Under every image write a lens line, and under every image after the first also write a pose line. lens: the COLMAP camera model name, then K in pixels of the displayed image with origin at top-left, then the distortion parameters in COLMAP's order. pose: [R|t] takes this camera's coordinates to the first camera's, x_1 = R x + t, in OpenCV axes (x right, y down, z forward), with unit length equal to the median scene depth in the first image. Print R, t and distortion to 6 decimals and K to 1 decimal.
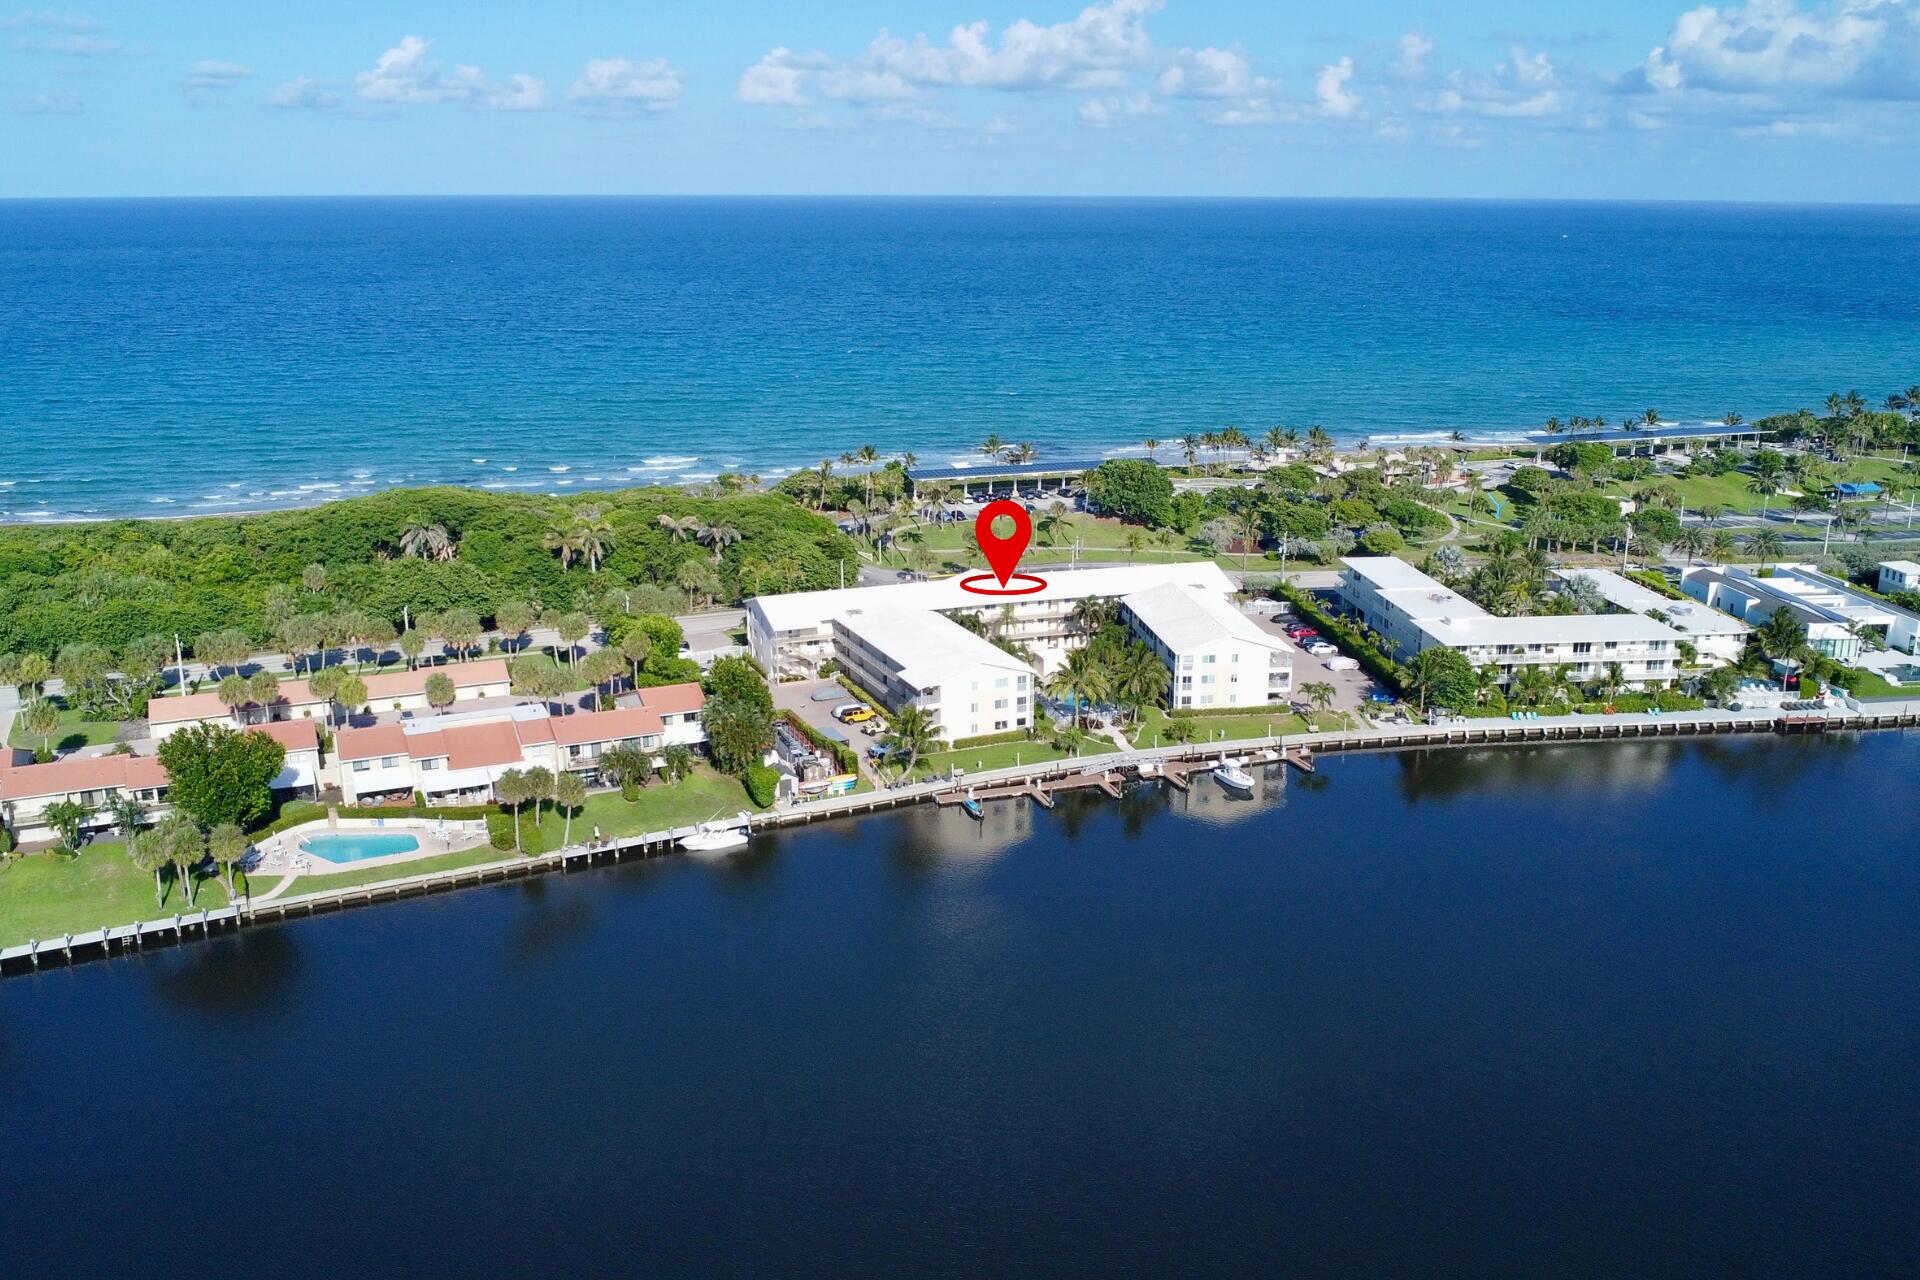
lens RADIAL K [[2039.9, 0, 960.0], [0, 2039.9, 640.0], [0, 0, 1]] dist [-0.024660, -0.011893]
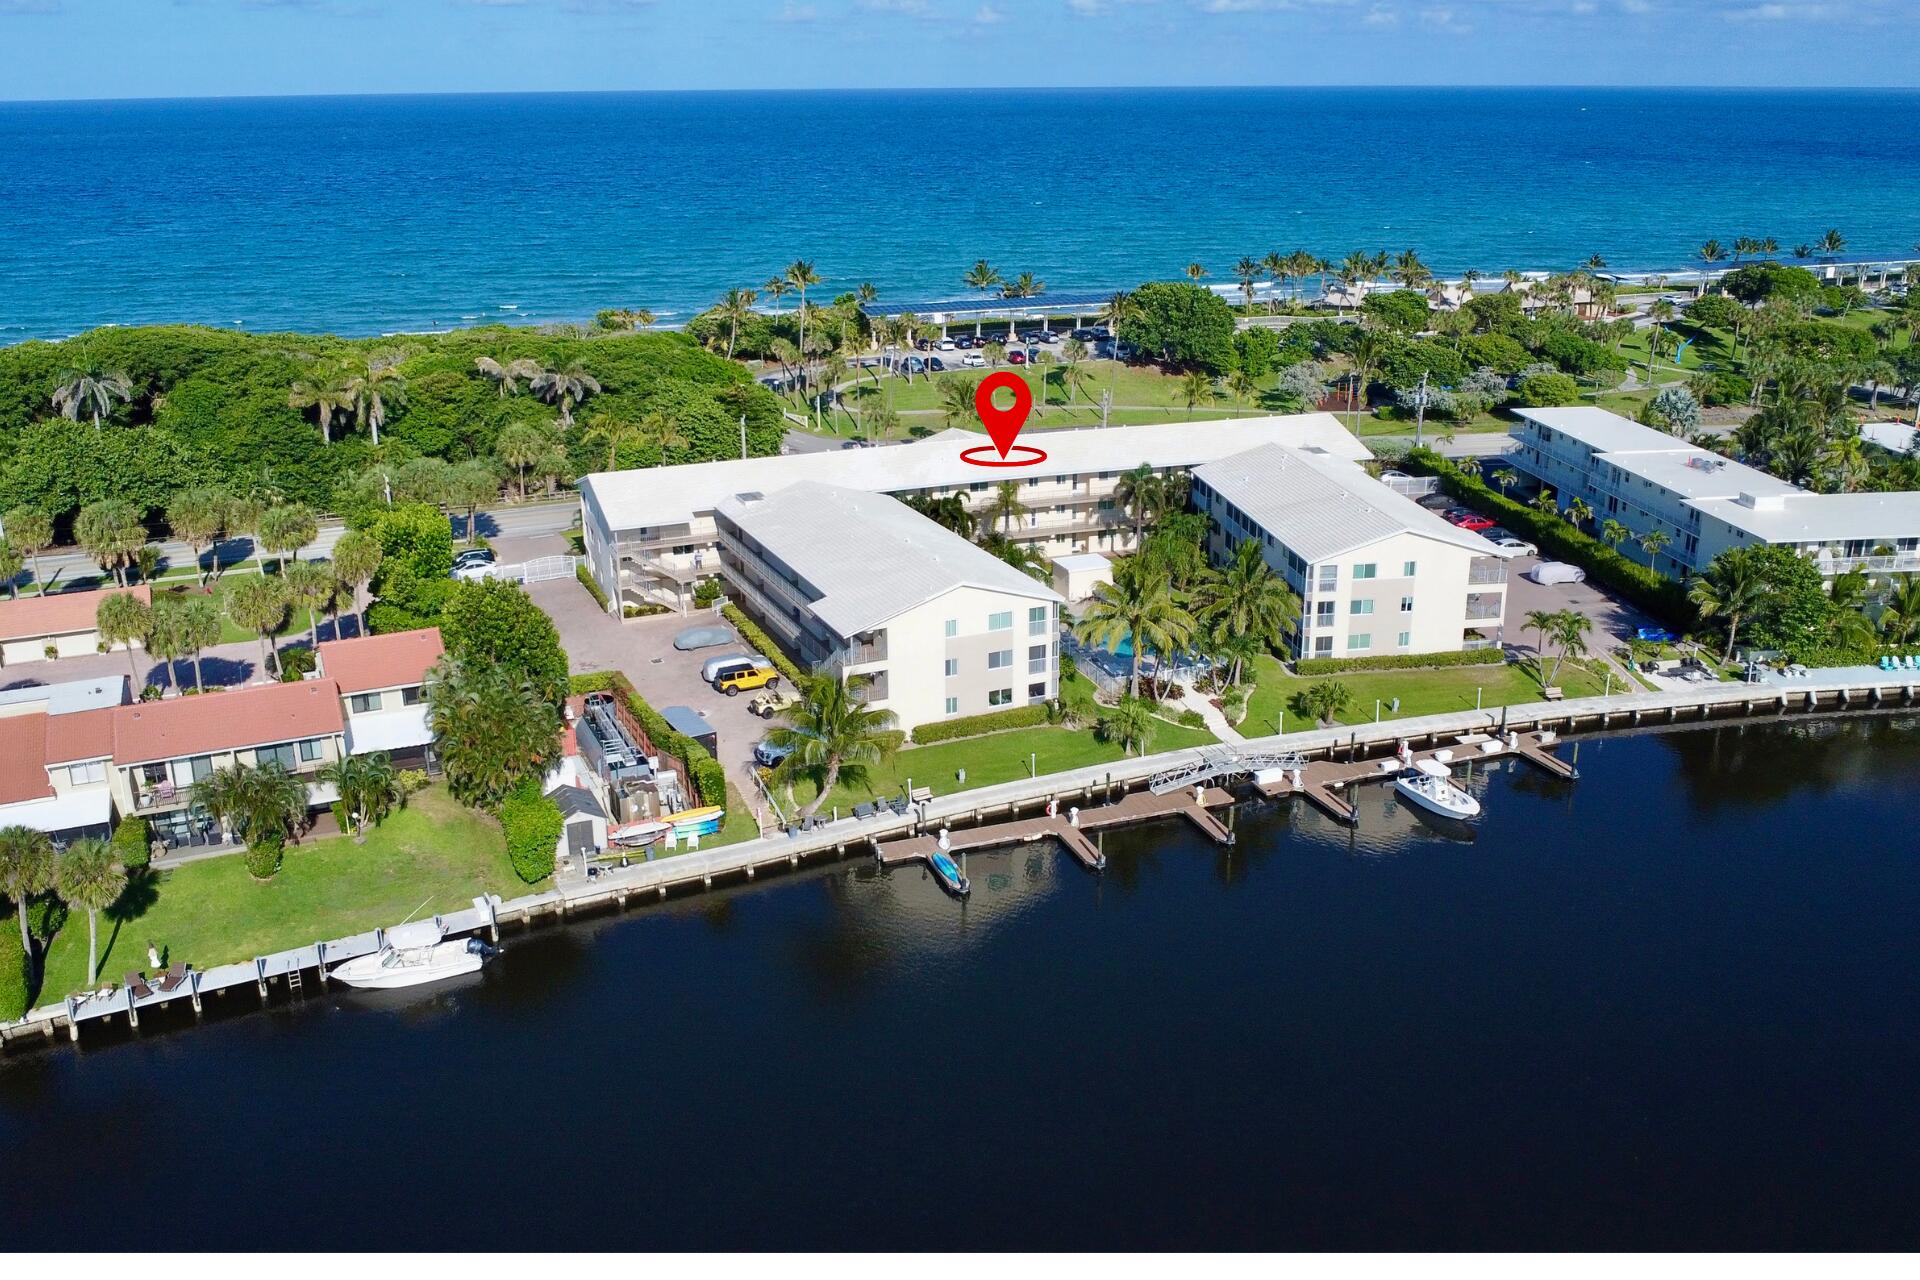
lens RADIAL K [[2039.9, 0, 960.0], [0, 2039.9, 640.0], [0, 0, 1]] dist [-0.024660, -0.011893]
pose [[0.999925, -0.011739, 0.003568, 0.007112], [0.011545, 0.998663, 0.050389, -0.001347], [-0.004155, -0.050344, 0.998723, 0.427589]]
